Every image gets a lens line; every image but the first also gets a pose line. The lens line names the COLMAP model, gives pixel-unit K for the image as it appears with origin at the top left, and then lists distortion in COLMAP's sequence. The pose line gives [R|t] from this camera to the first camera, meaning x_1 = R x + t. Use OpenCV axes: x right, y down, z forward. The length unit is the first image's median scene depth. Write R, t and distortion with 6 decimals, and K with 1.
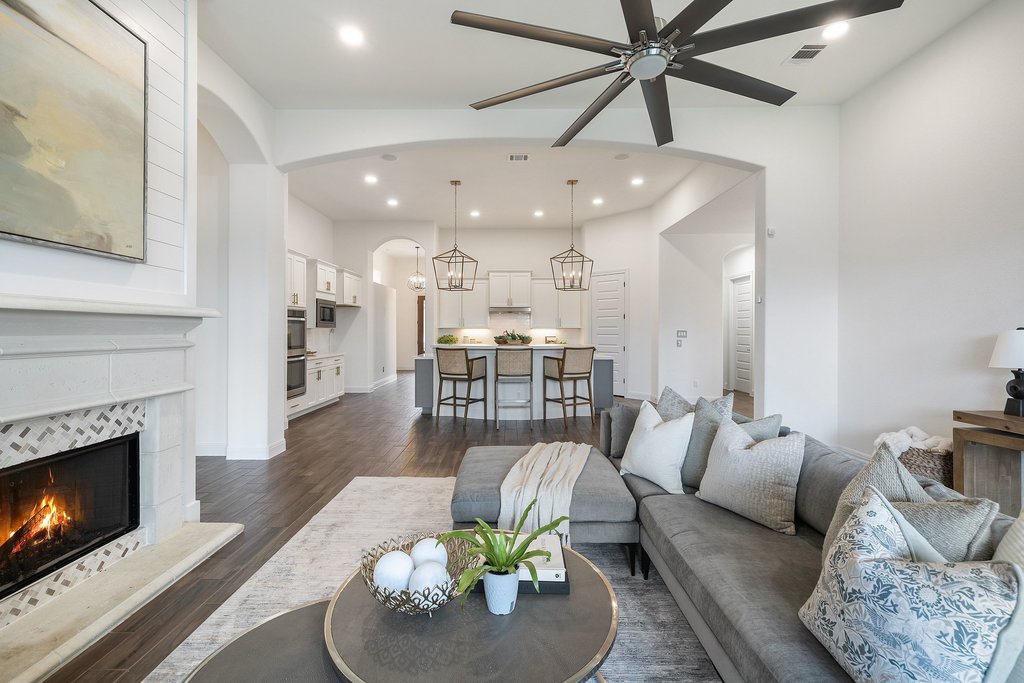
lens RADIAL K [[433.7, 0, 510.5], [0, 433.7, 336.1], [0, 0, 1]] dist [-0.001431, -0.000371]
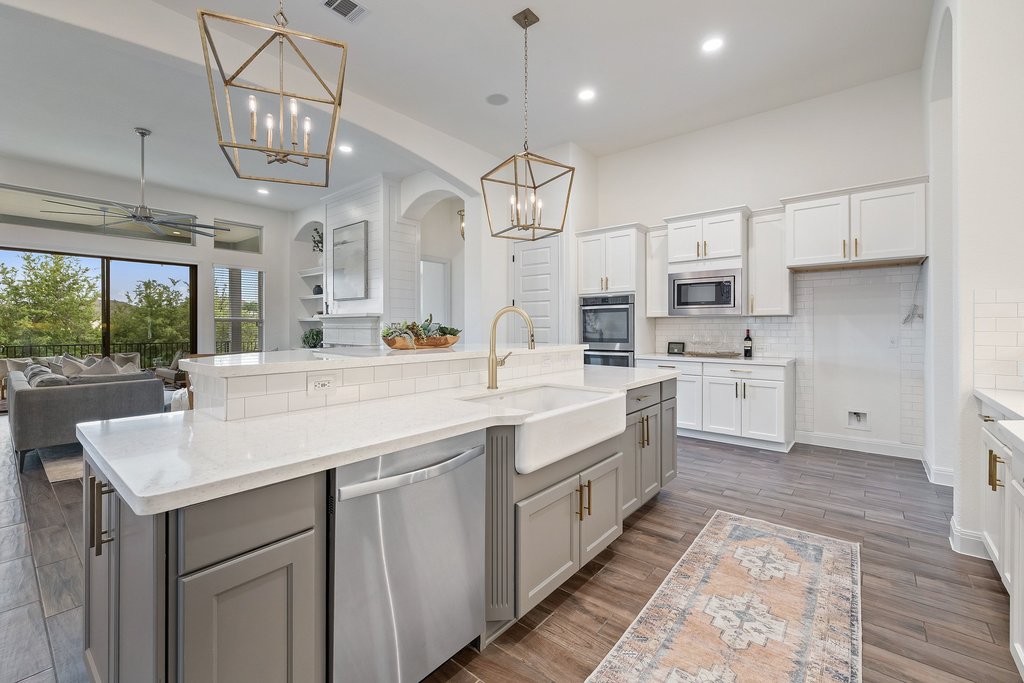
lens RADIAL K [[433.7, 0, 513.1], [0, 433.7, 327.8], [0, 0, 1]] dist [-0.001431, -0.000371]
pose [[-0.644354, 0.000592, -0.764727, 0.755938], [-0.008568, 0.999931, 0.007993, -0.006168], [0.764679, 0.011702, -0.644305, 3.865408]]
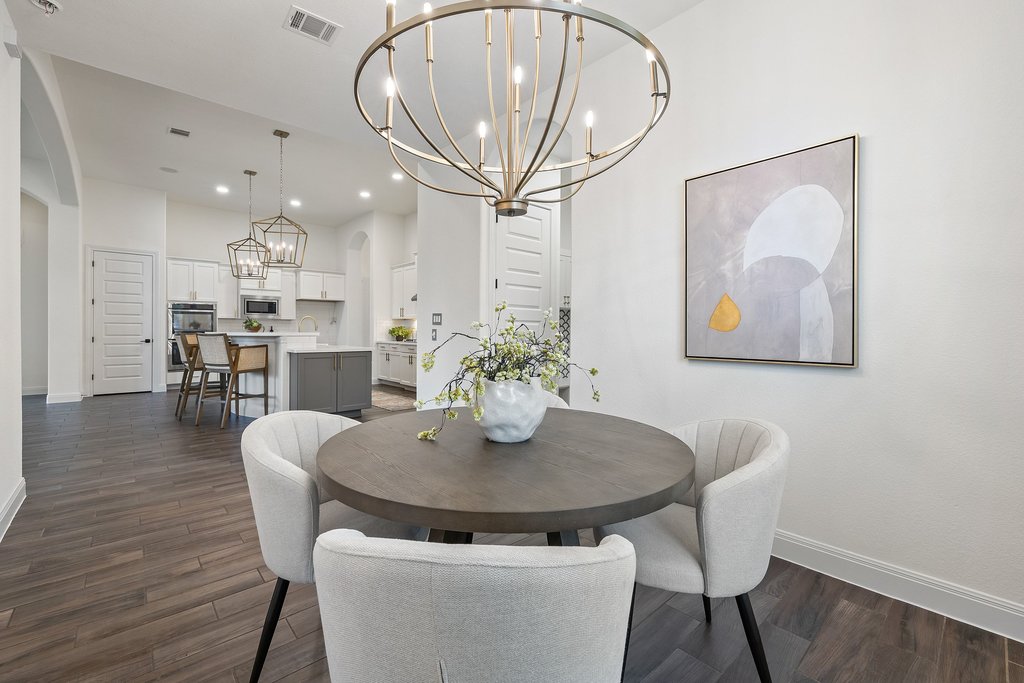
lens RADIAL K [[433.7, 0, 510.1], [0, 433.7, 336.4], [0, 0, 1]] dist [-0.001431, -0.000371]
pose [[0.667668, 0.014601, -0.744316, 3.079928], [-0.015638, 0.999862, 0.005586, 0.048367], [0.744295, 0.007910, 0.667804, 2.273407]]
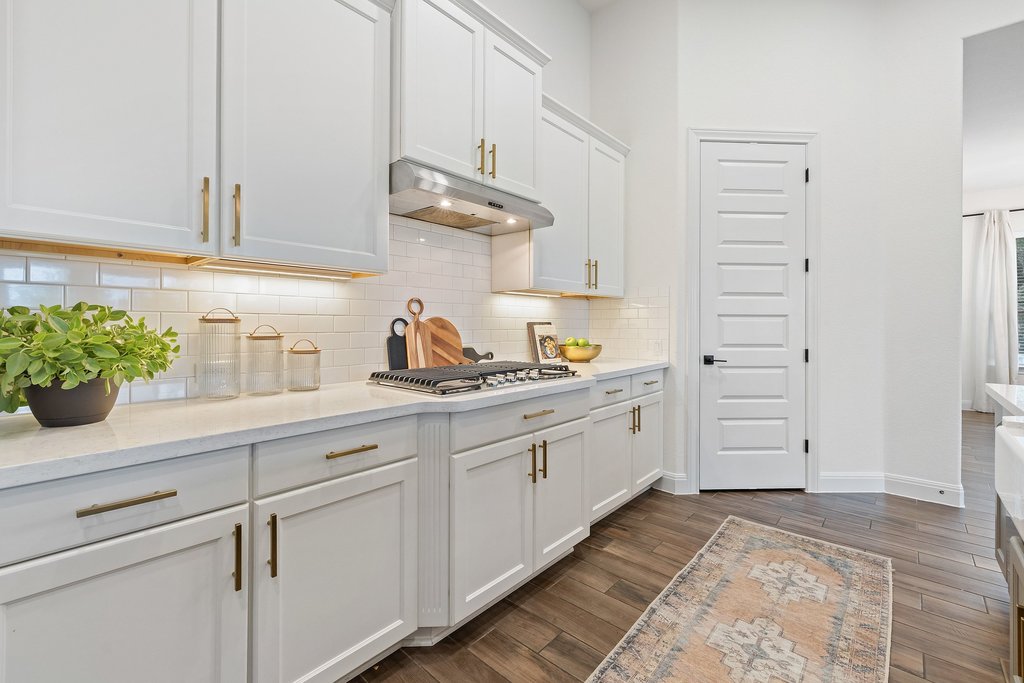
lens RADIAL K [[433.7, 0, 504.2], [0, 433.7, 329.3], [0, 0, 1]] dist [-0.001431, -0.000371]
pose [[0.677969, 0.003073, 0.735084, -0.664147], [0.006292, 0.999930, -0.009983, 0.034794], [-0.735063, 0.011393, 0.677903, 3.507189]]
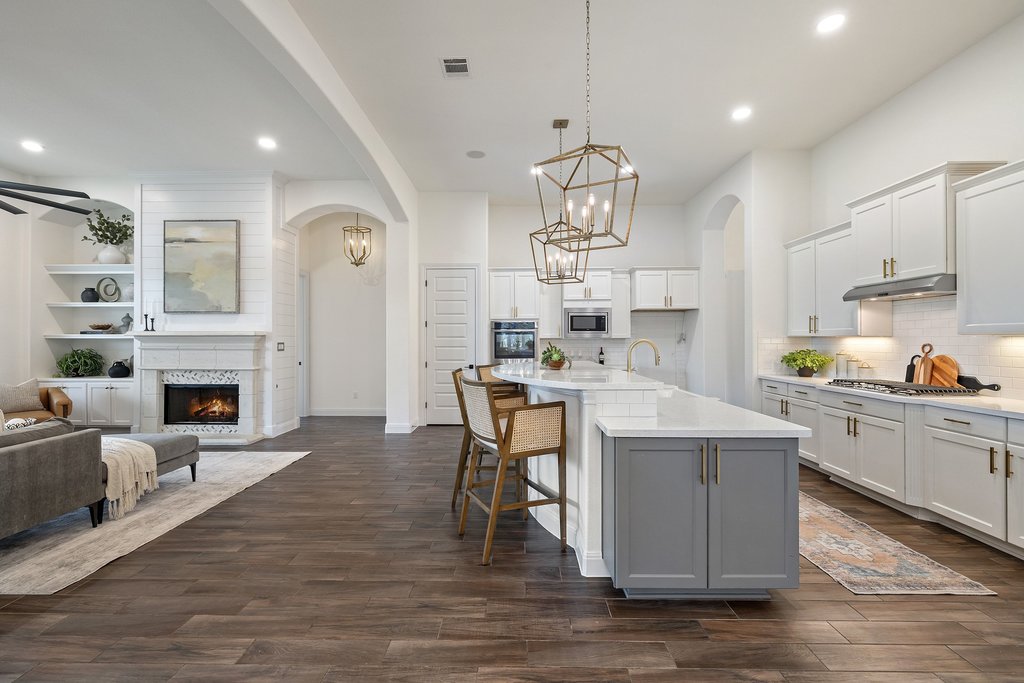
lens RADIAL K [[433.7, 0, 510.2], [0, 433.7, 337.1], [0, 0, 1]] dist [-0.001431, -0.000371]
pose [[-0.019576, -0.003081, -0.999804, 1.615804], [-0.010151, 0.999944, -0.002883, -0.049705], [0.999757, 0.010093, -0.019607, 2.749128]]
